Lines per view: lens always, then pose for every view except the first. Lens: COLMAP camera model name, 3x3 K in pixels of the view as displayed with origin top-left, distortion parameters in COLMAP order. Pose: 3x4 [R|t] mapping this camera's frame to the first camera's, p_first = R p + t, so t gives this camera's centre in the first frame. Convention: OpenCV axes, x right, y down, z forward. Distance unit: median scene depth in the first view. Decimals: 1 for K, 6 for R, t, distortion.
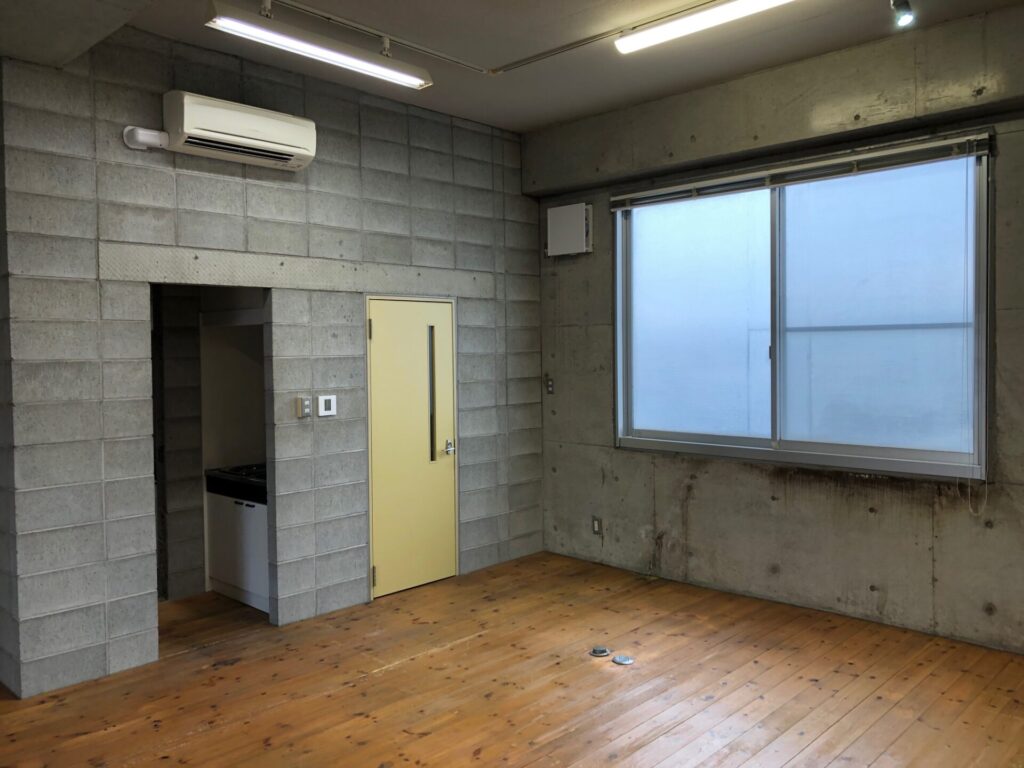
lens RADIAL K [[830.0, 0, 511.6], [0, 830.0, 381.9], [0, 0, 1]] dist [0.015717, 0.004122]
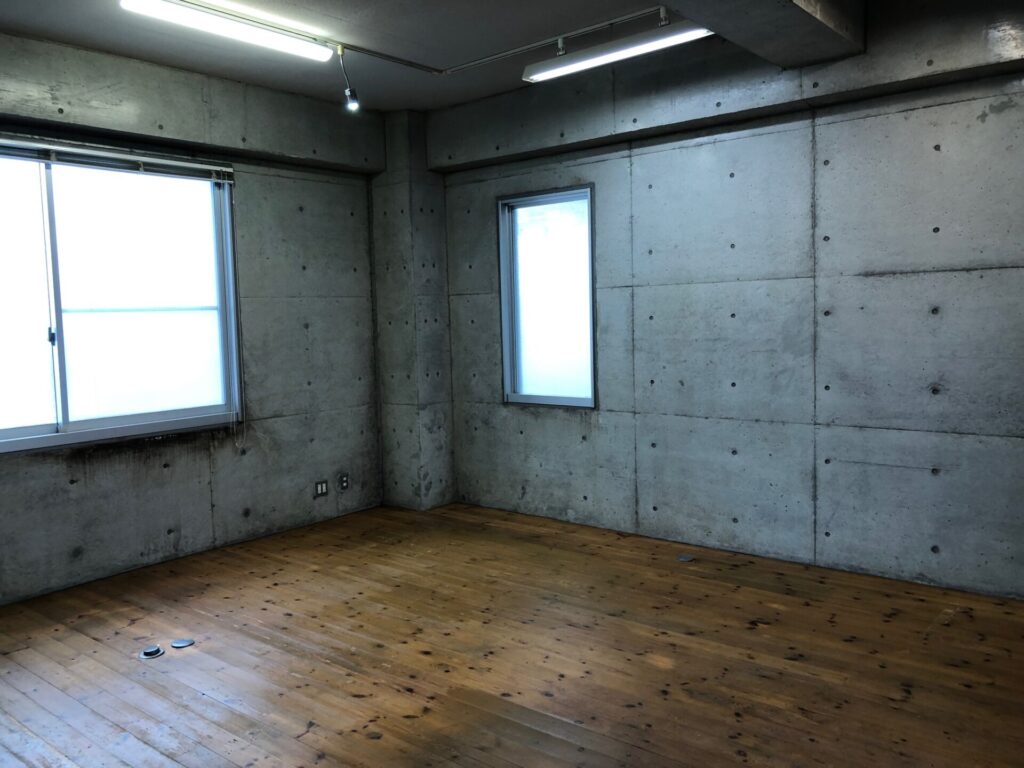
lens RADIAL K [[830.0, 0, 511.5], [0, 830.0, 383.2], [0, 0, 1]] dist [0.015717, 0.004122]
pose [[-0.066644, -0.072938, 0.995107, -0.759048], [0.067751, 0.994692, 0.077445, -0.019114], [-0.995474, 0.072581, -0.061348, 0.582266]]
